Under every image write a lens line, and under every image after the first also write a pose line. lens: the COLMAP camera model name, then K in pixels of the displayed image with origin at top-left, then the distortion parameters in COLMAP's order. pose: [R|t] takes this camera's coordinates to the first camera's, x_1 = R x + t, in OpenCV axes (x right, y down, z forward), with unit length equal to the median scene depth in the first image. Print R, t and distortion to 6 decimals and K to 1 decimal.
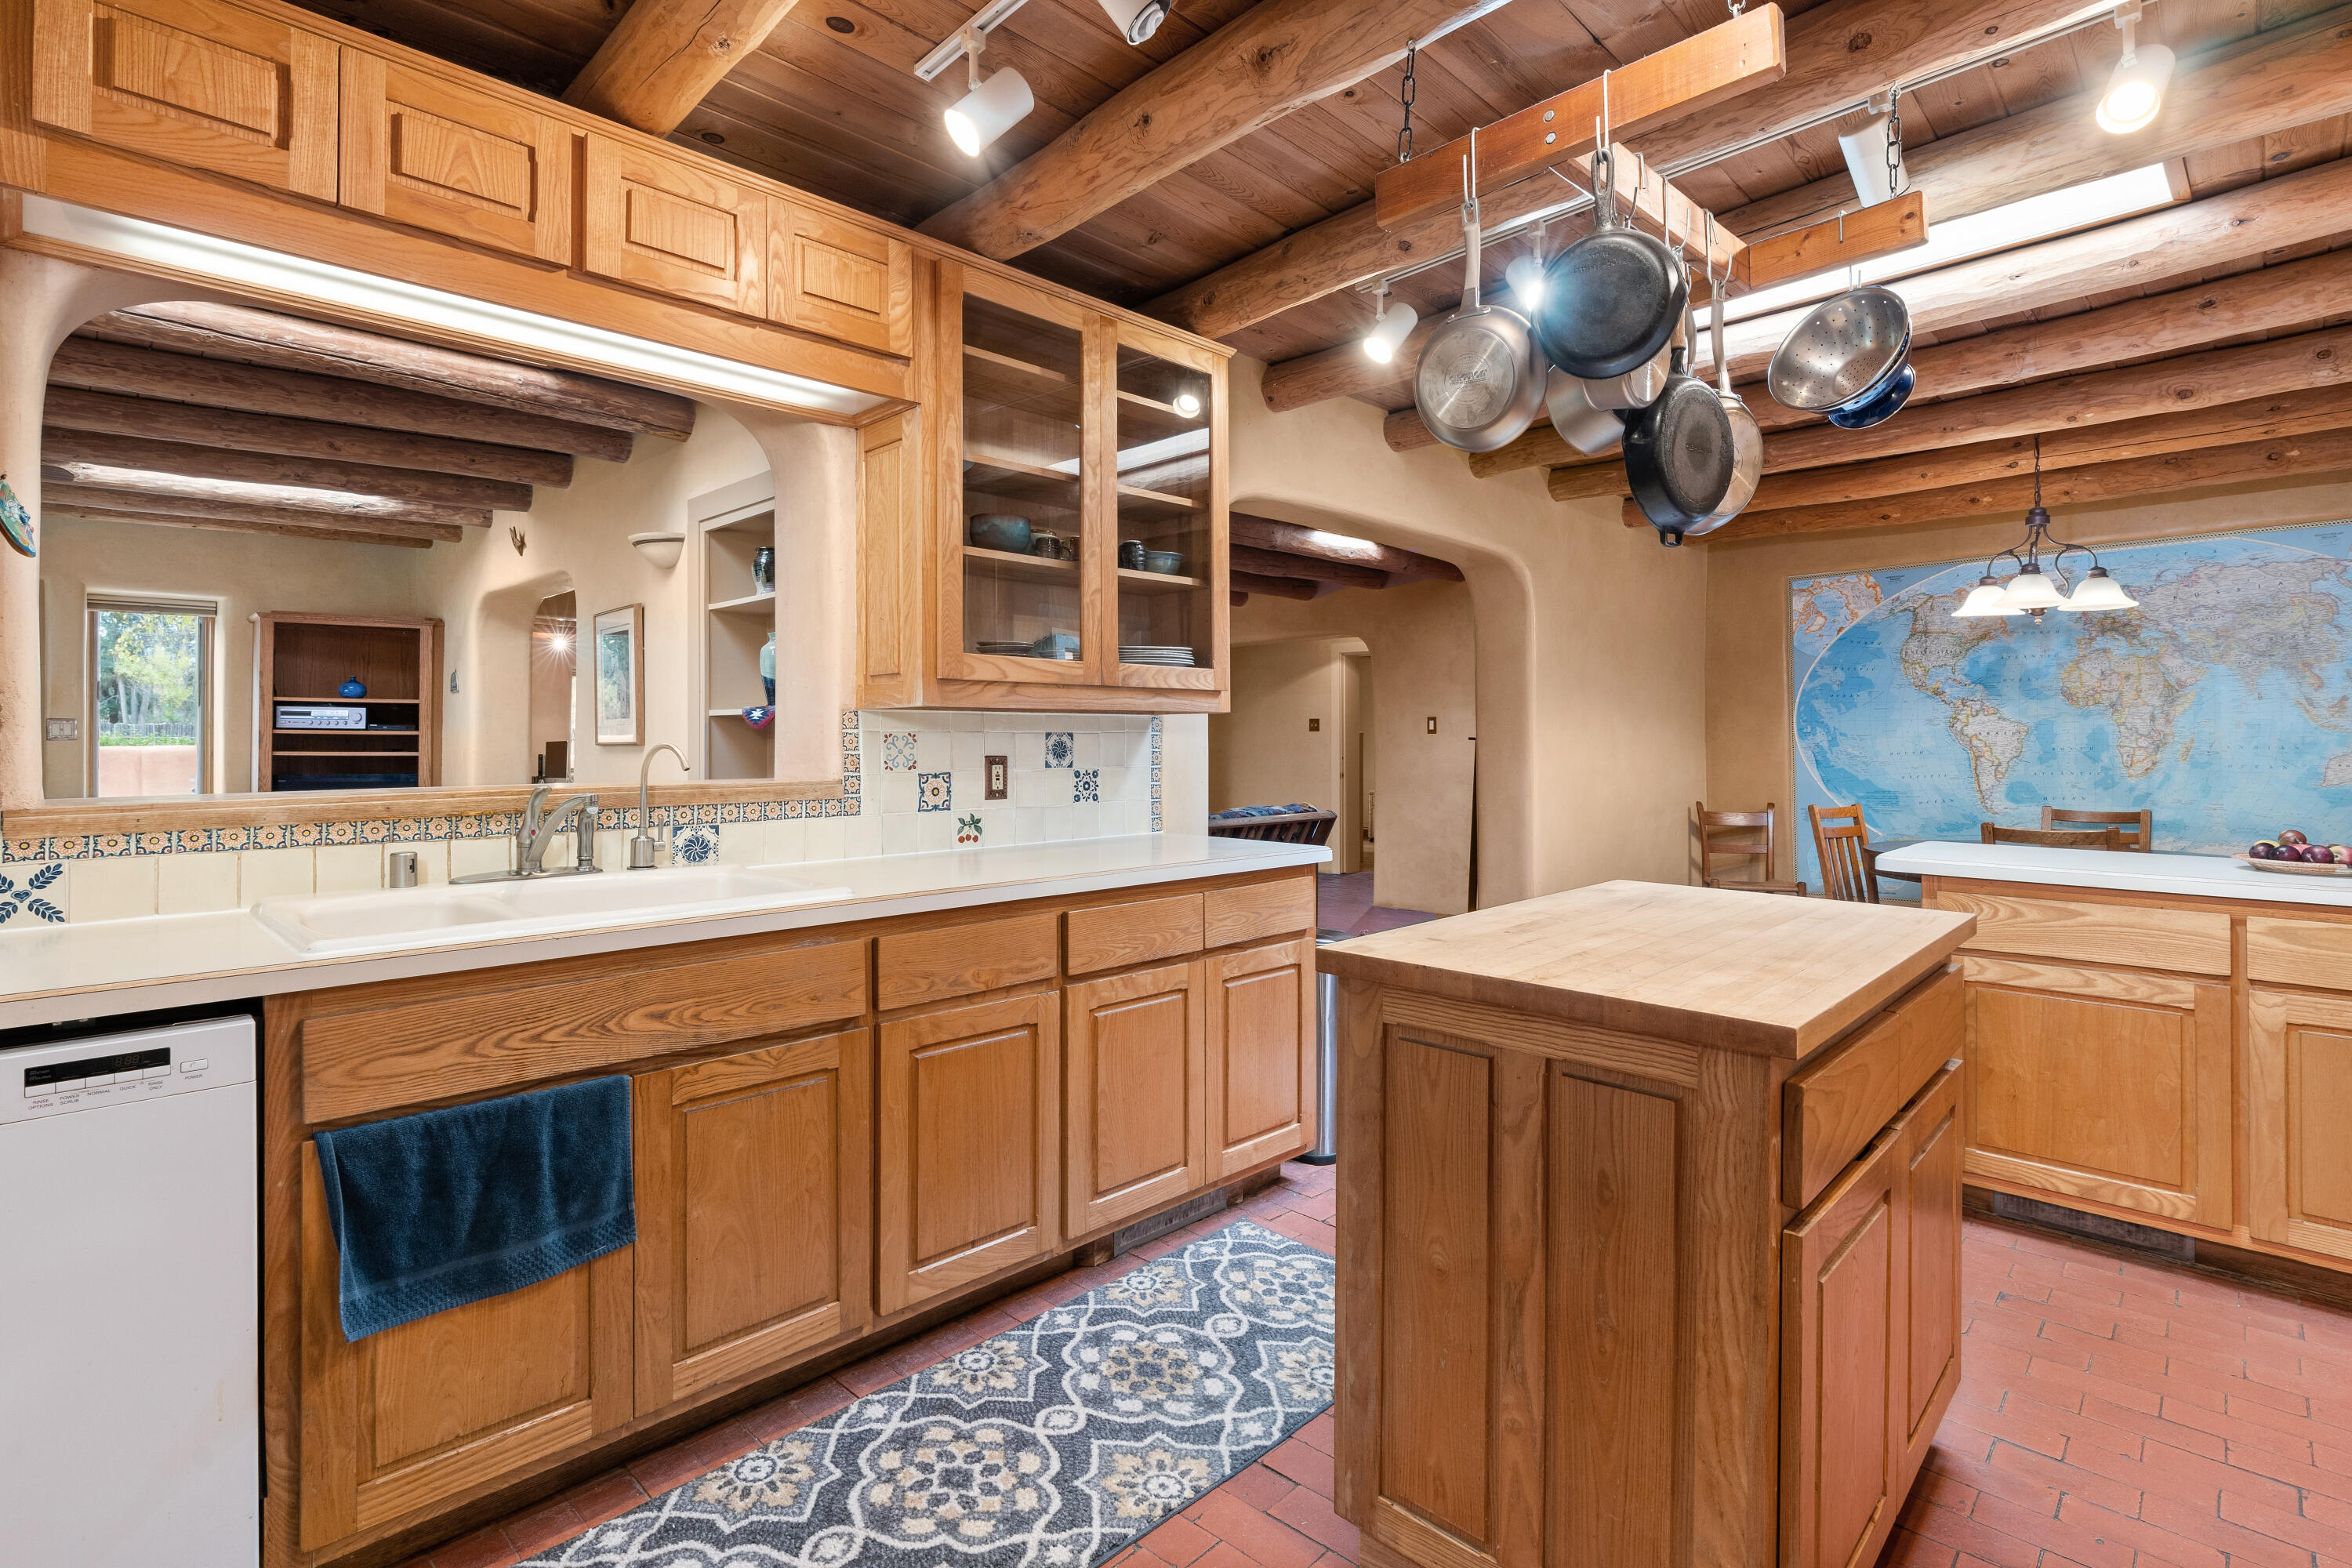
lens RADIAL K [[1136.0, 0, 1183.0], [0, 1136.0, 728.9], [0, 0, 1]] dist [0.000055, 0.000504]
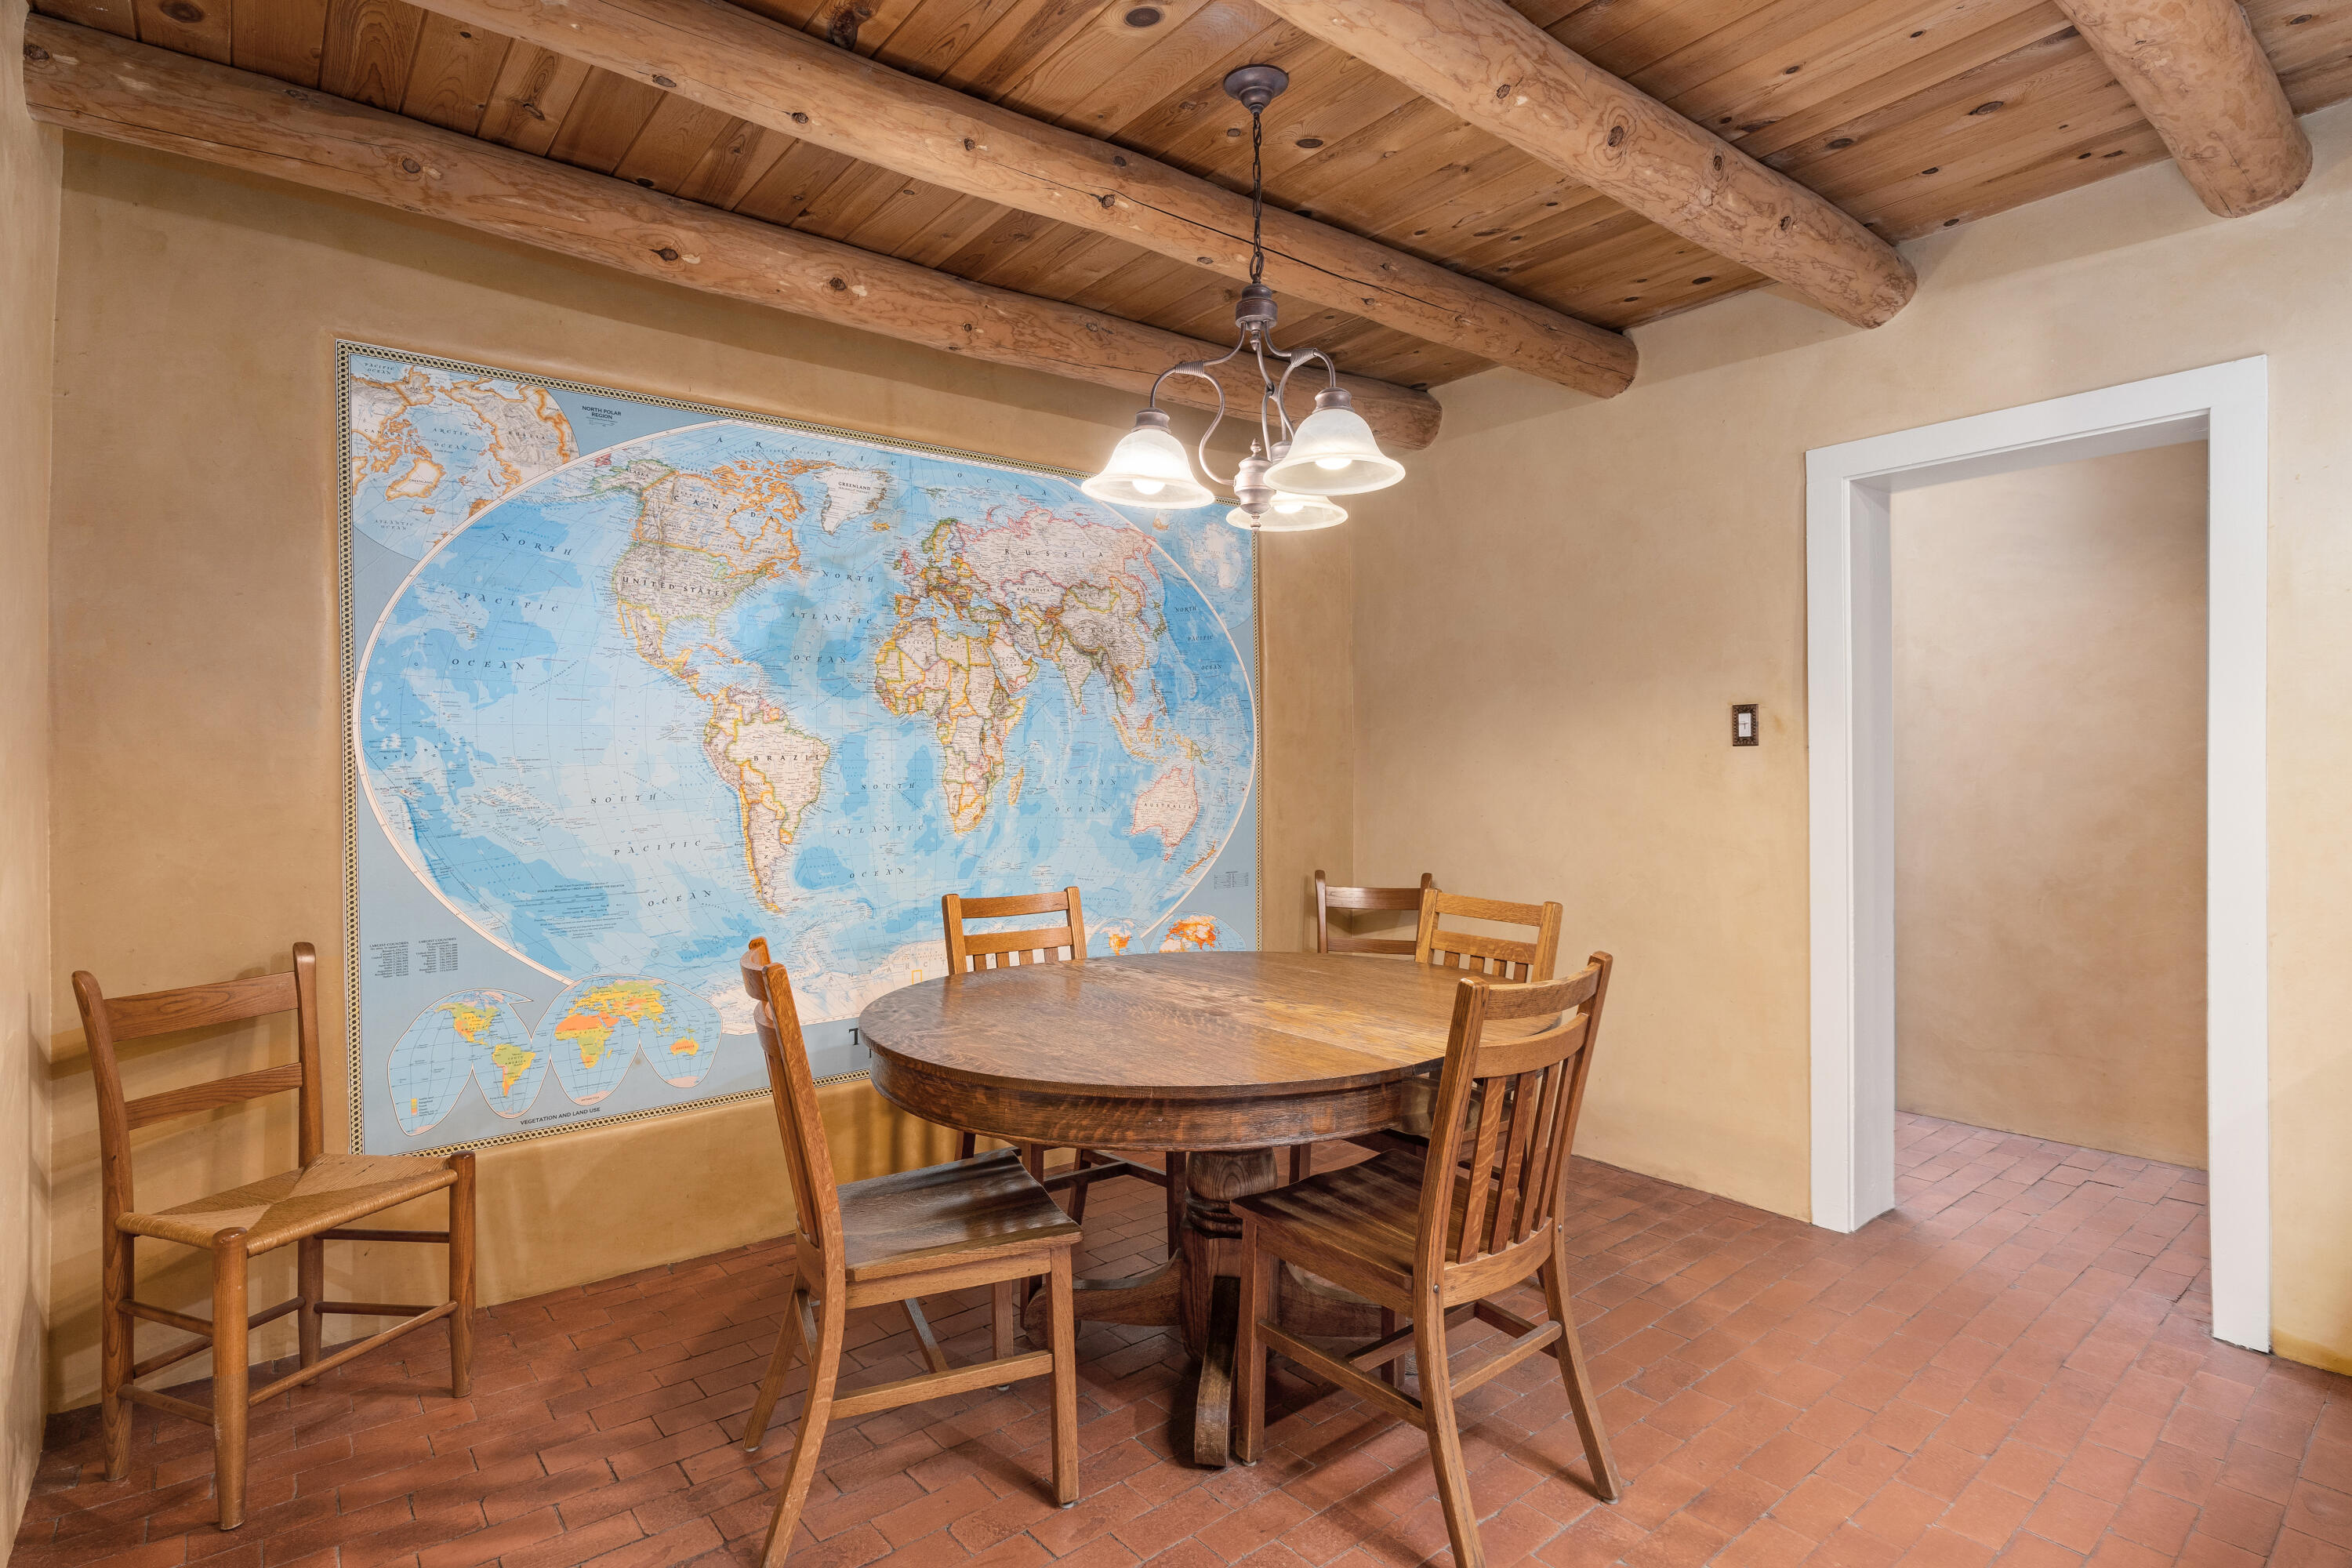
lens RADIAL K [[1185.0, 0, 1180.9], [0, 1185.0, 767.7], [0, 0, 1]] dist [-0.003784, 0.000872]
pose [[0.122153, 0.002109, 0.992509, 0.319034], [-0.013714, 0.999906, -0.000437, 0.010000], [-0.992417, -0.013557, 0.122170, 1.217924]]
